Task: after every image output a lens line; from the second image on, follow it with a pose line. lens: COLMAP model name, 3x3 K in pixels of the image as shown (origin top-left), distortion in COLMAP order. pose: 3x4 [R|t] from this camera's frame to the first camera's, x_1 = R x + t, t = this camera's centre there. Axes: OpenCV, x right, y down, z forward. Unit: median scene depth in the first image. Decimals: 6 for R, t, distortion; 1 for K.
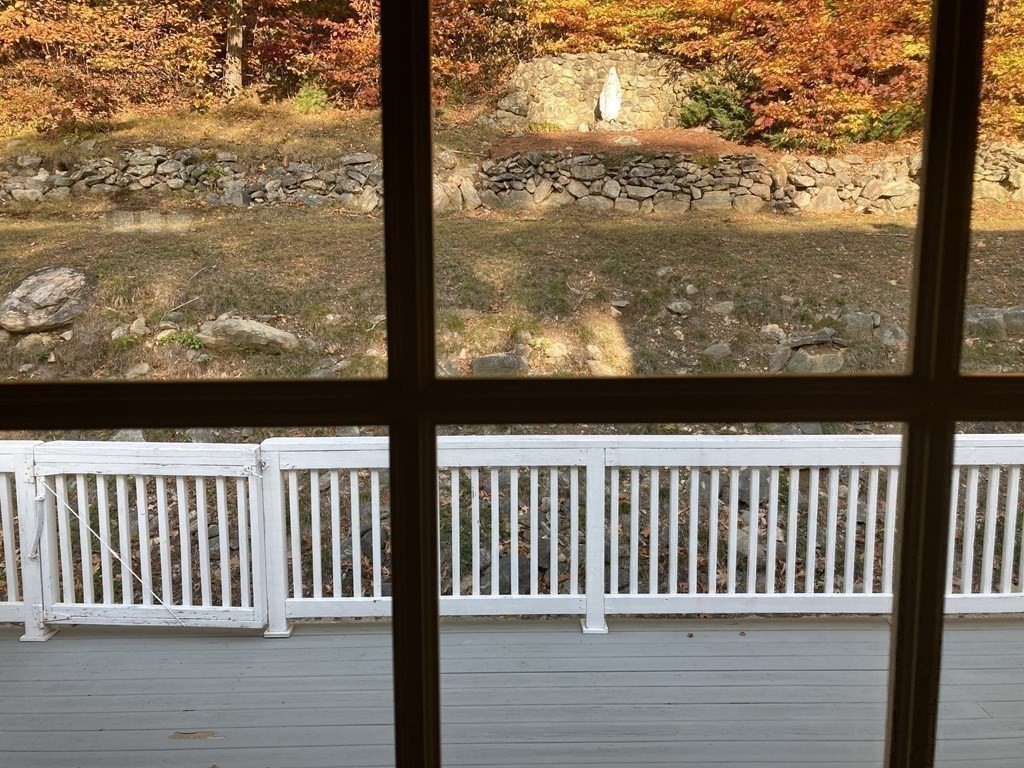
lens RADIAL K [[836.5, 0, 509.9], [0, 836.5, 382.4], [0, 0, 1]] dist [0.038002, -0.022304]
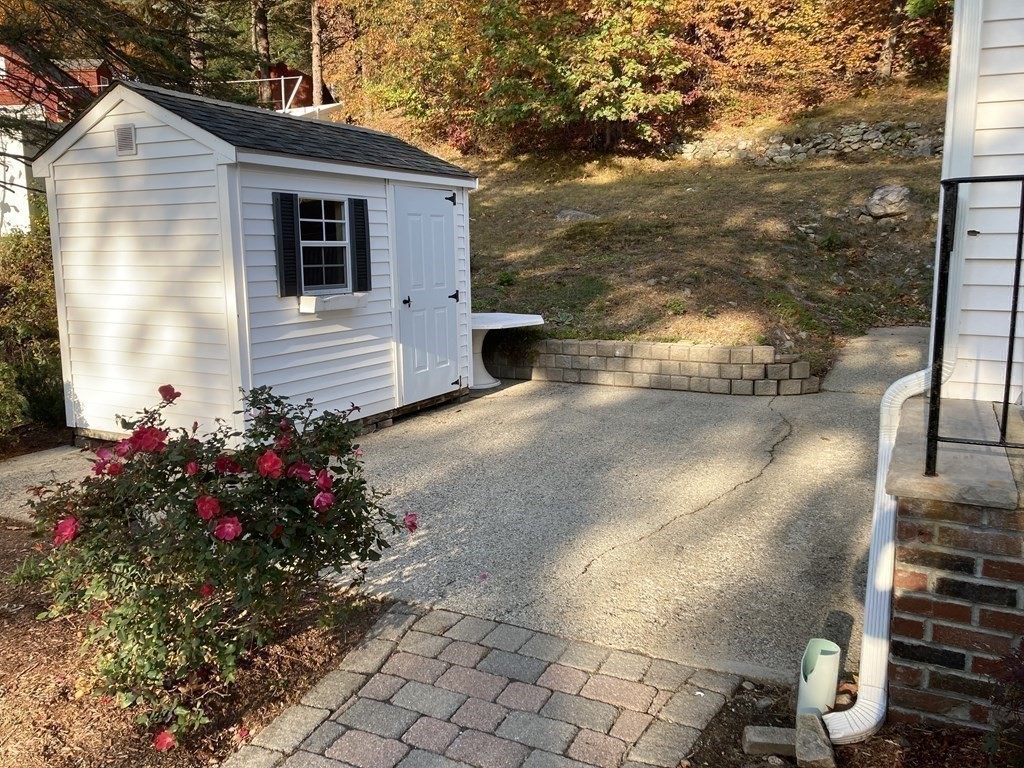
lens RADIAL K [[836.5, 0, 510.5], [0, 836.5, 384.6], [0, 0, 1]] dist [0.038002, -0.022304]
pose [[0.861748, 0.075399, -0.501702, -0.174055], [-0.065786, 0.997153, 0.036861, 0.176708], [0.503053, 0.001240, 0.864255, -0.630478]]
